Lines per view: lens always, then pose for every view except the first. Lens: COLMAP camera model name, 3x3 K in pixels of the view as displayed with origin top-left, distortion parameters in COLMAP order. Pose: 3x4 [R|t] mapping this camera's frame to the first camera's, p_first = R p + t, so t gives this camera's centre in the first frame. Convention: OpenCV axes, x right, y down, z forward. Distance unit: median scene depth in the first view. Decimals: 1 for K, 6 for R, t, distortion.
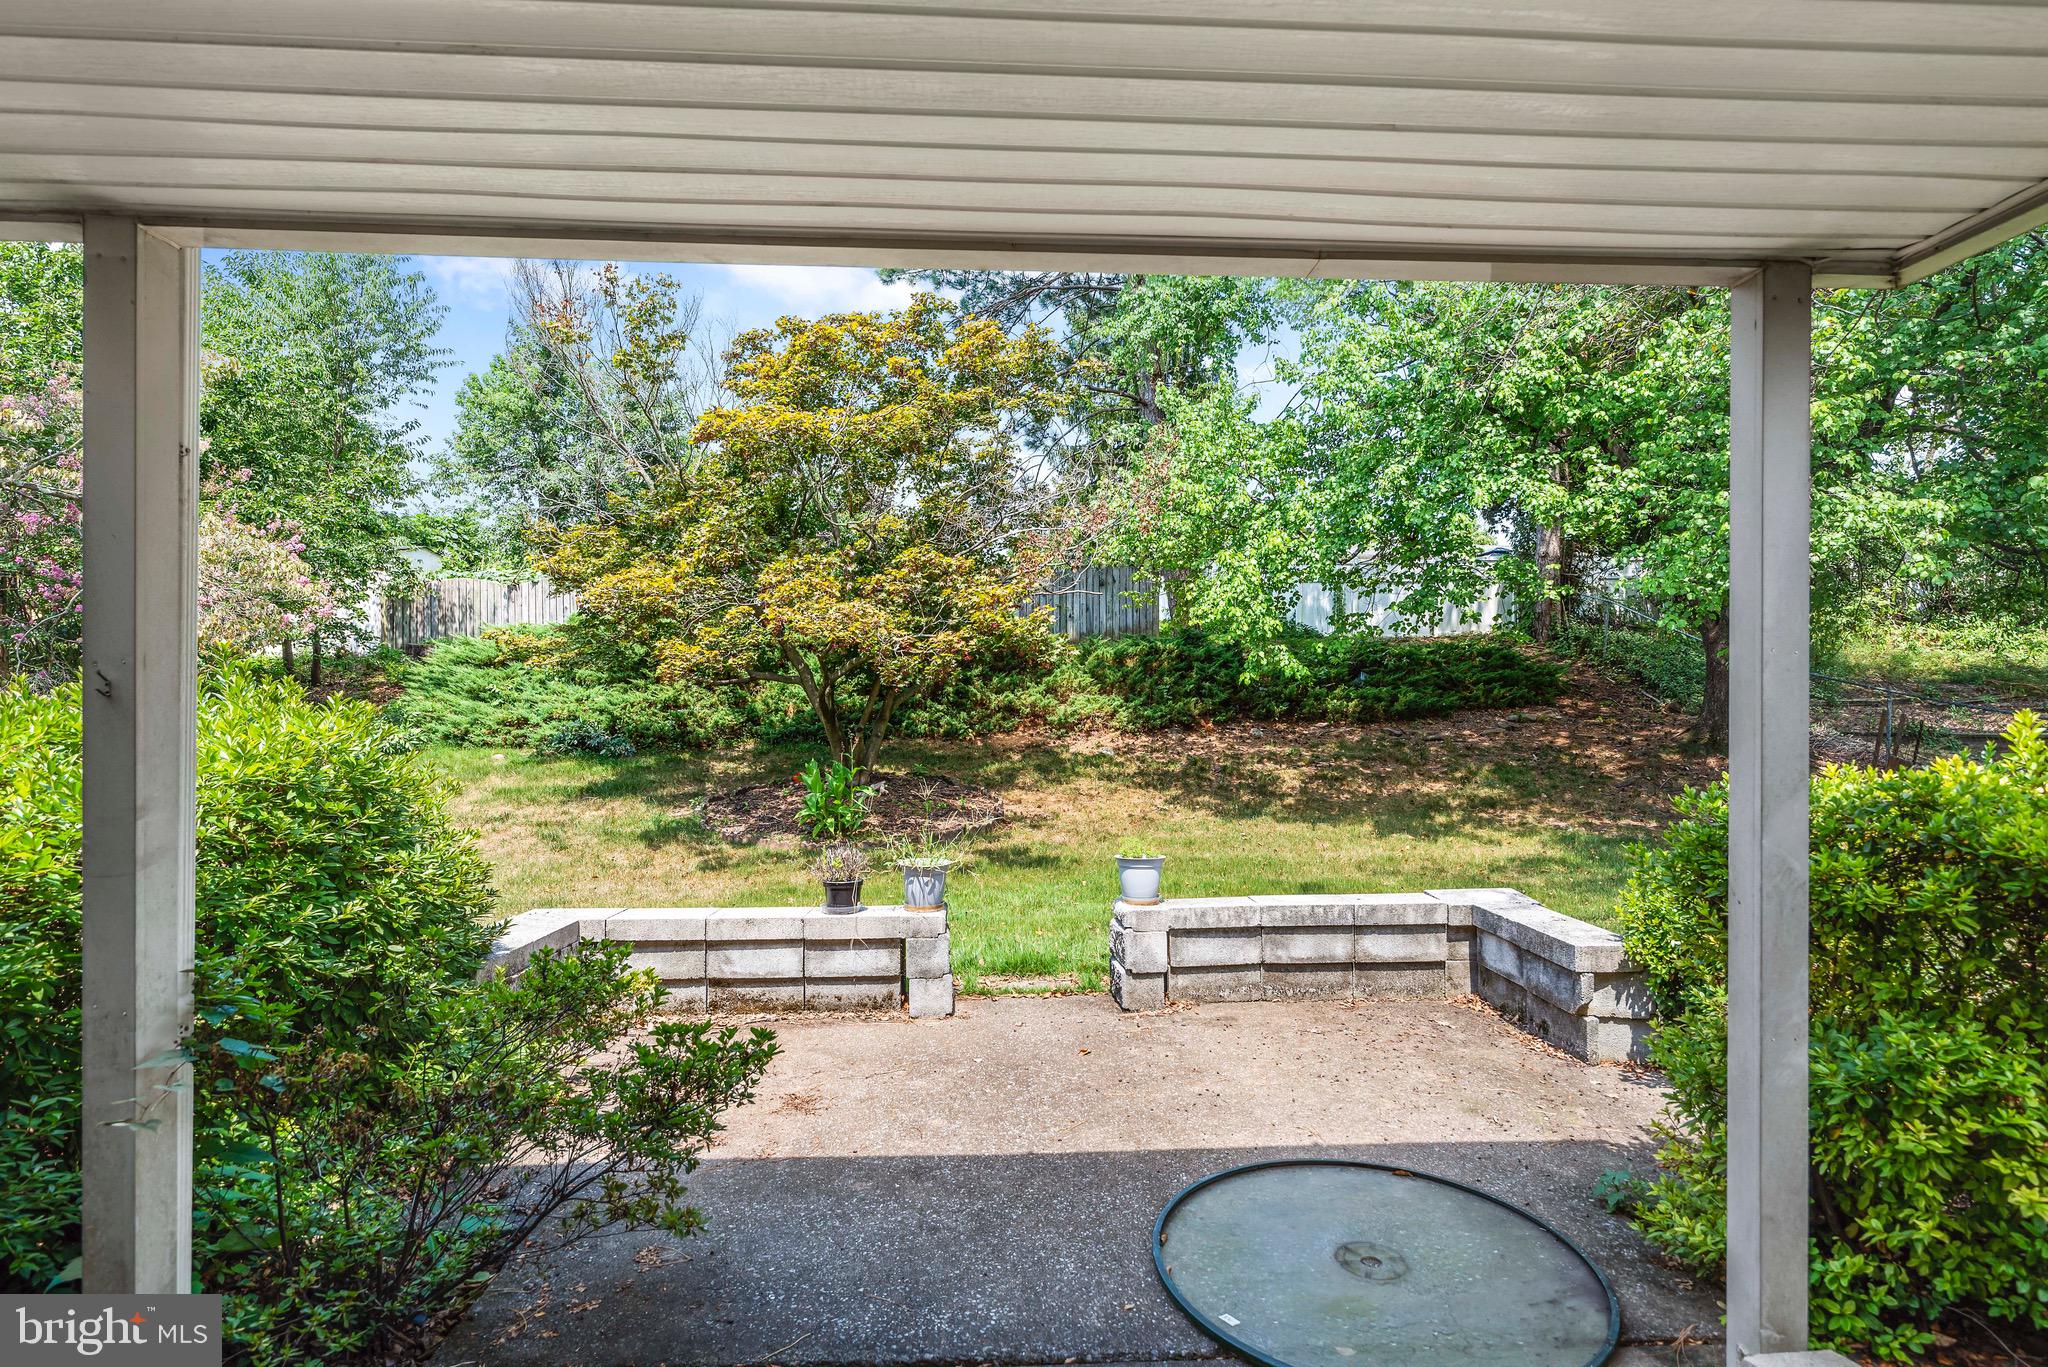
lens RADIAL K [[984.3, 0, 1042.0], [0, 984.3, 703.1], [0, 0, 1]] dist [0.001975, -0.000087]
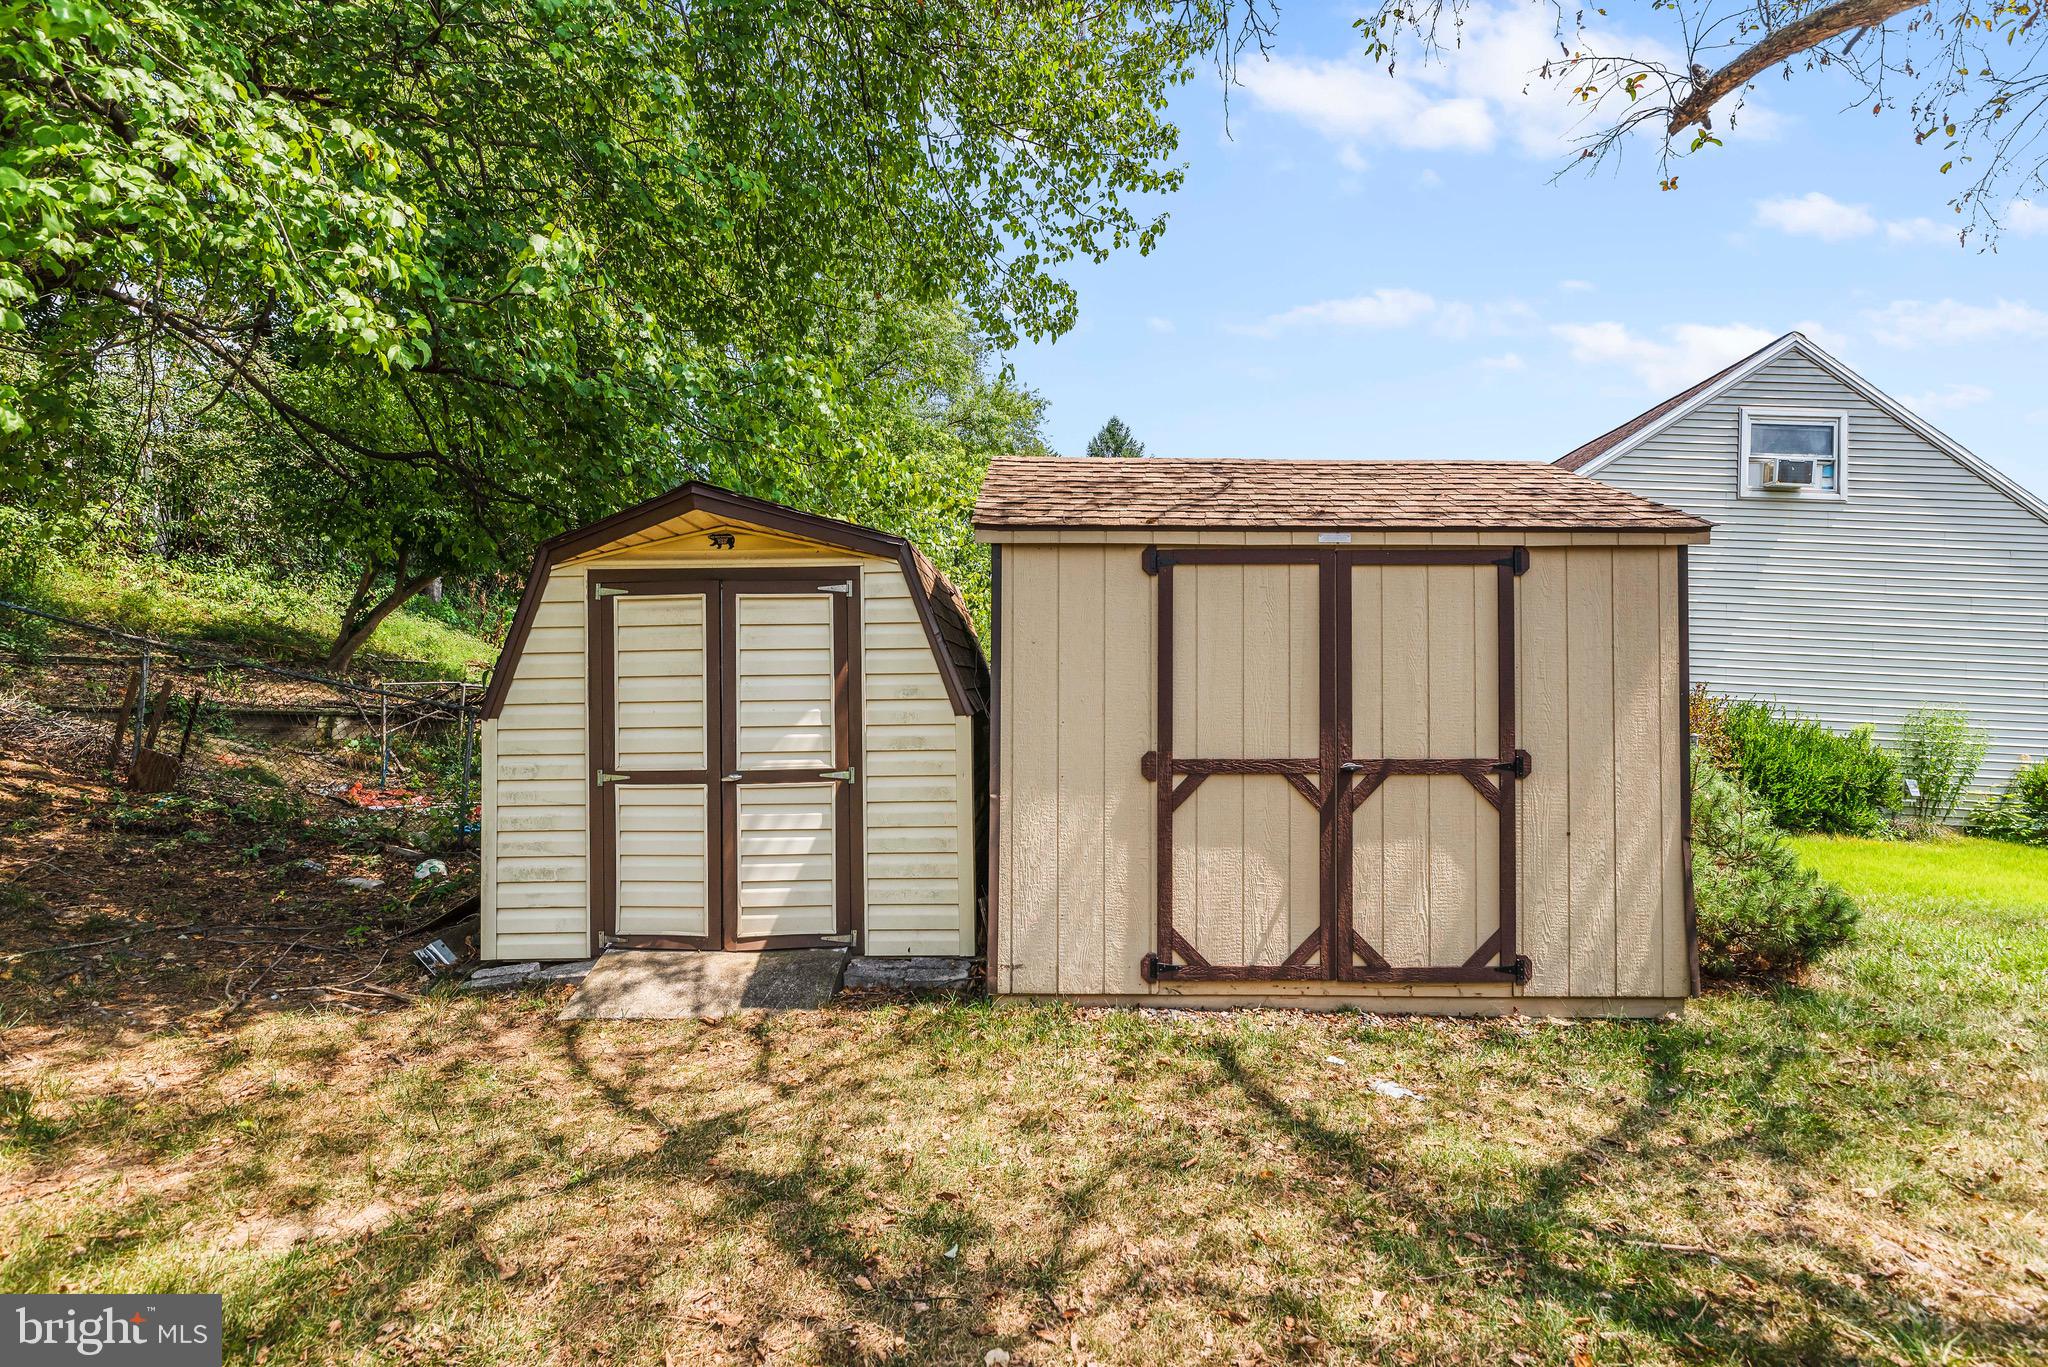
lens RADIAL K [[995.2, 0, 1048.0], [0, 995.2, 670.8], [0, 0, 1]] dist [0.001333, 0.000213]
pose [[0.087067, 0.037261, 0.995505, 0.203496], [-0.040511, 0.998606, -0.033834, 0.003014], [-0.995378, -0.037383, 0.088455, 0.266823]]
